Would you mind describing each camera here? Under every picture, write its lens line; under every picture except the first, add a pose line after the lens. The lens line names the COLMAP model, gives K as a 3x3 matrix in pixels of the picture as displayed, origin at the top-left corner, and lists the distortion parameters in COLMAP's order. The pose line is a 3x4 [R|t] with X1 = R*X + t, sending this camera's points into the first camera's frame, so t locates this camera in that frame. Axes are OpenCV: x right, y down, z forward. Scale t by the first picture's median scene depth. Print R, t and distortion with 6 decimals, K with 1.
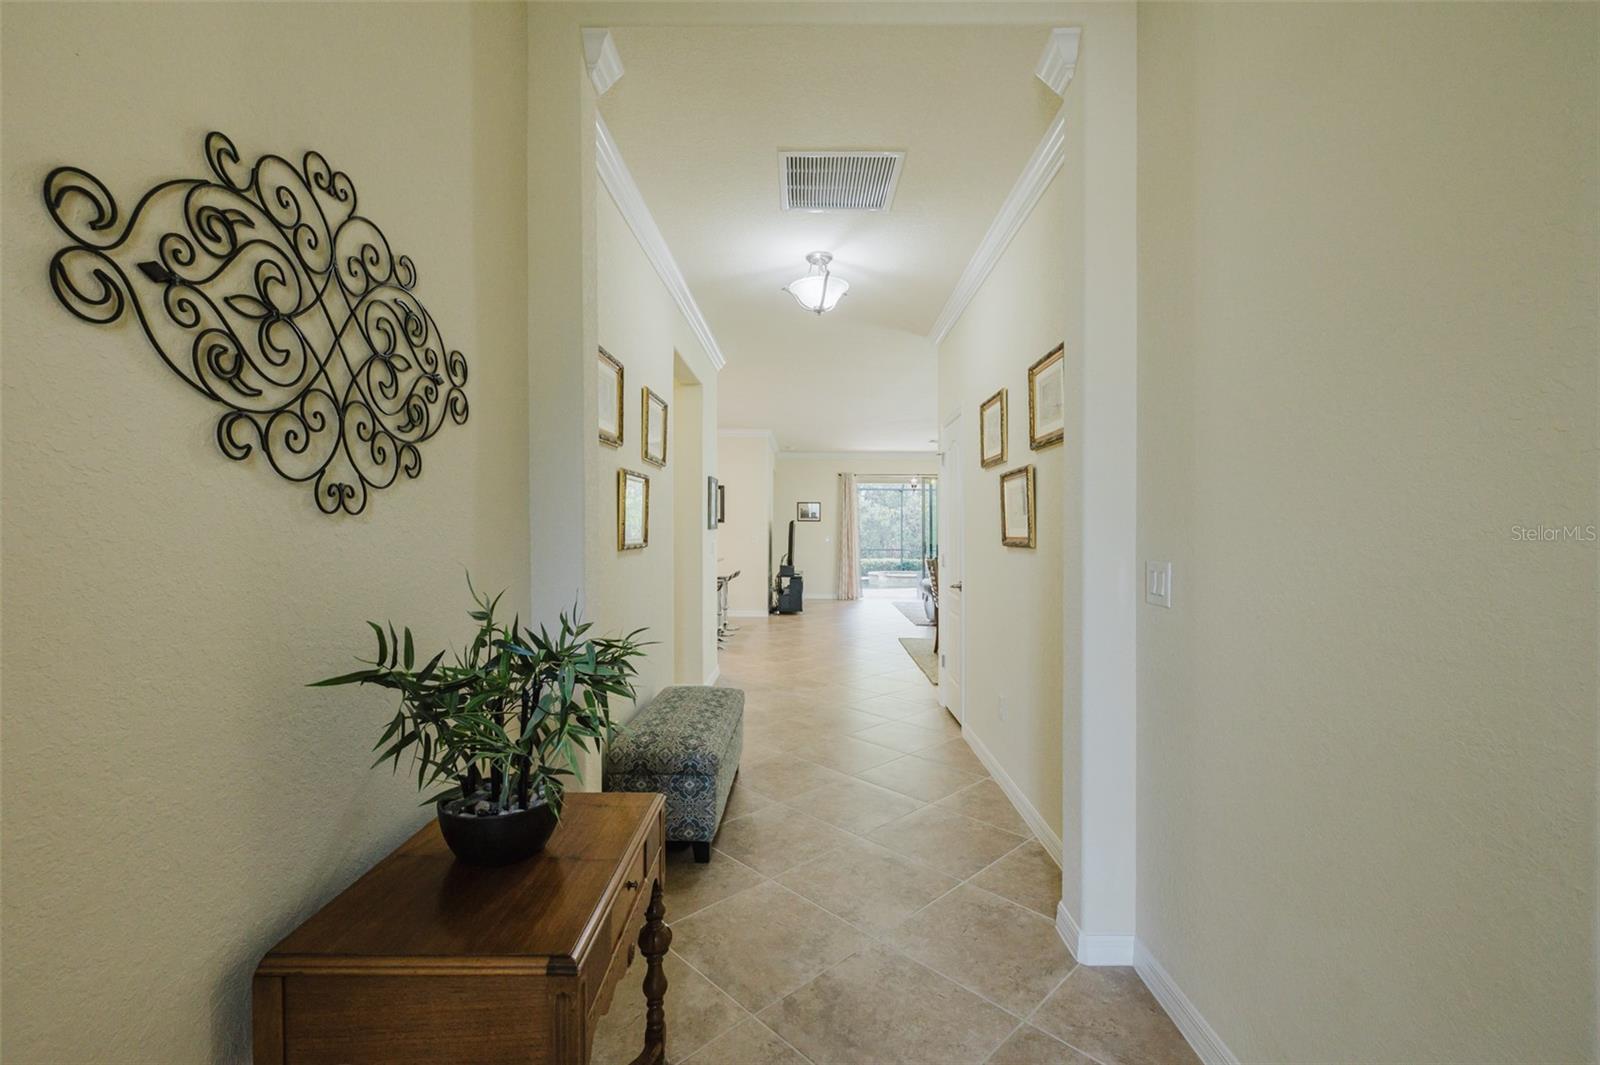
lens RADIAL K [[694.4, 0, 796.8], [0, 694.4, 531.4], [0, 0, 1]] dist [-0.000974, -0.000349]
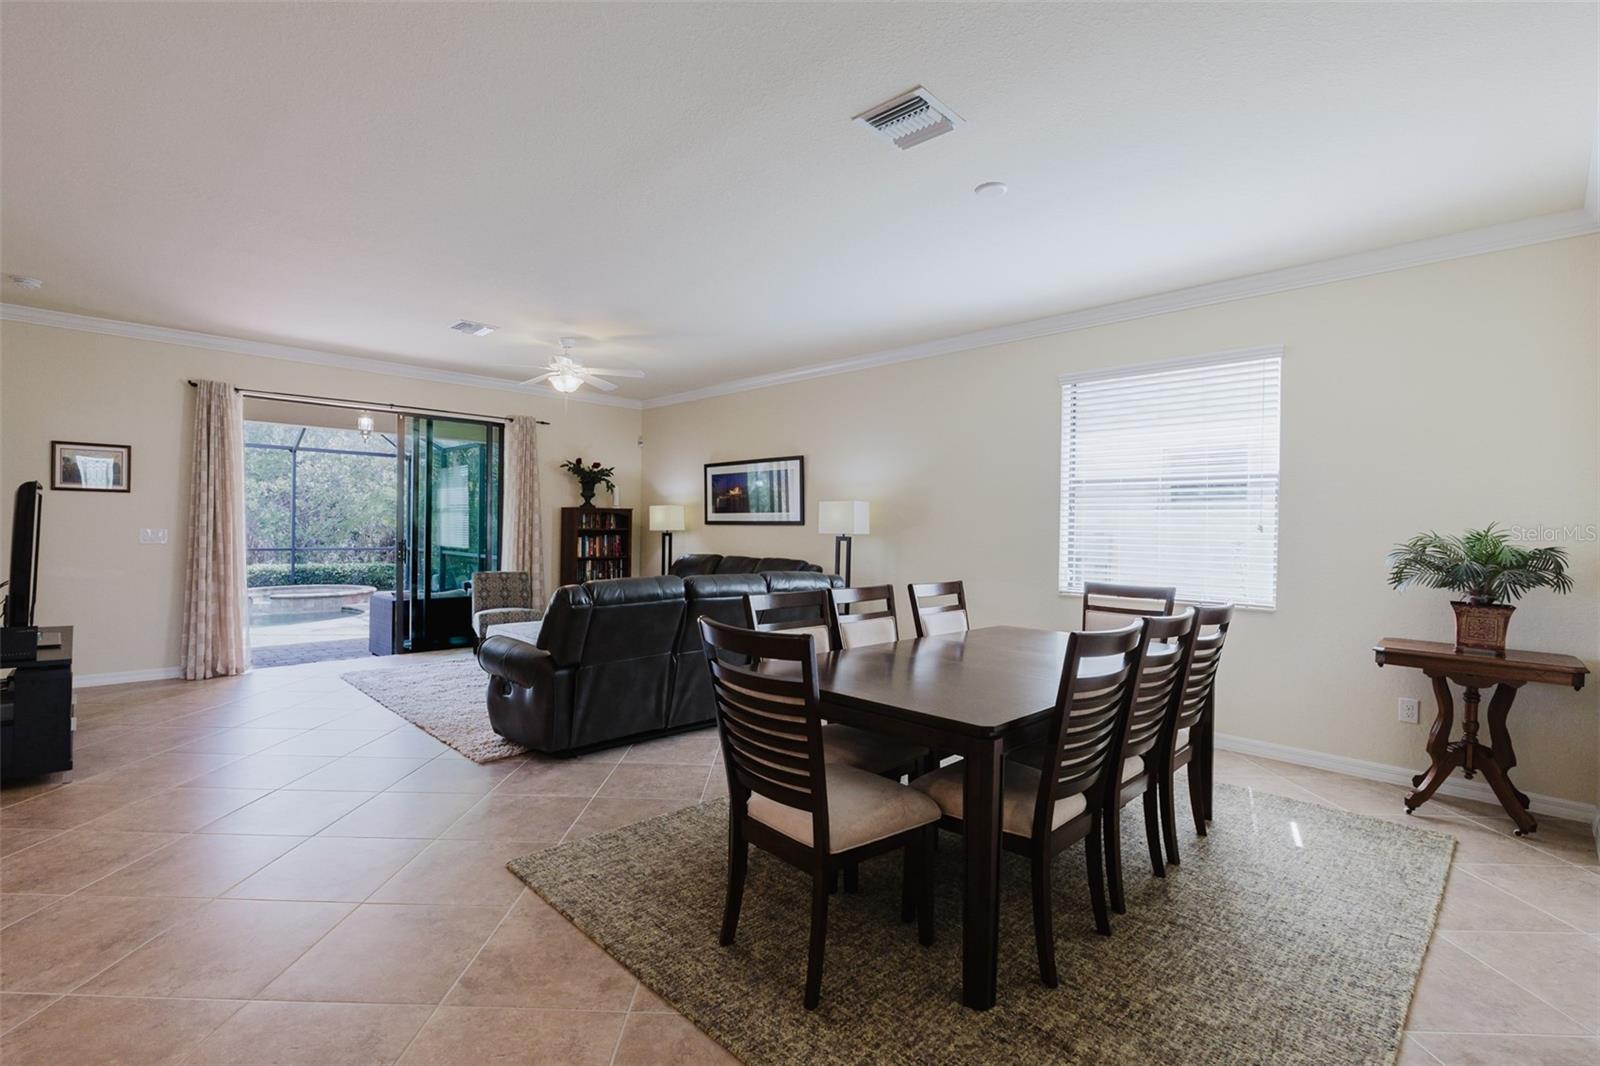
lens RADIAL K [[735.7, 0, 780.9], [0, 735.7, 533.3], [0, 0, 1]] dist [-0.003761, -0.000795]
pose [[0.707879, 0.001671, 0.706332, 0.000611], [-0.011933, 0.999883, 0.009593, 0.000780], [-0.706233, -0.015219, 0.707816, 0.431170]]
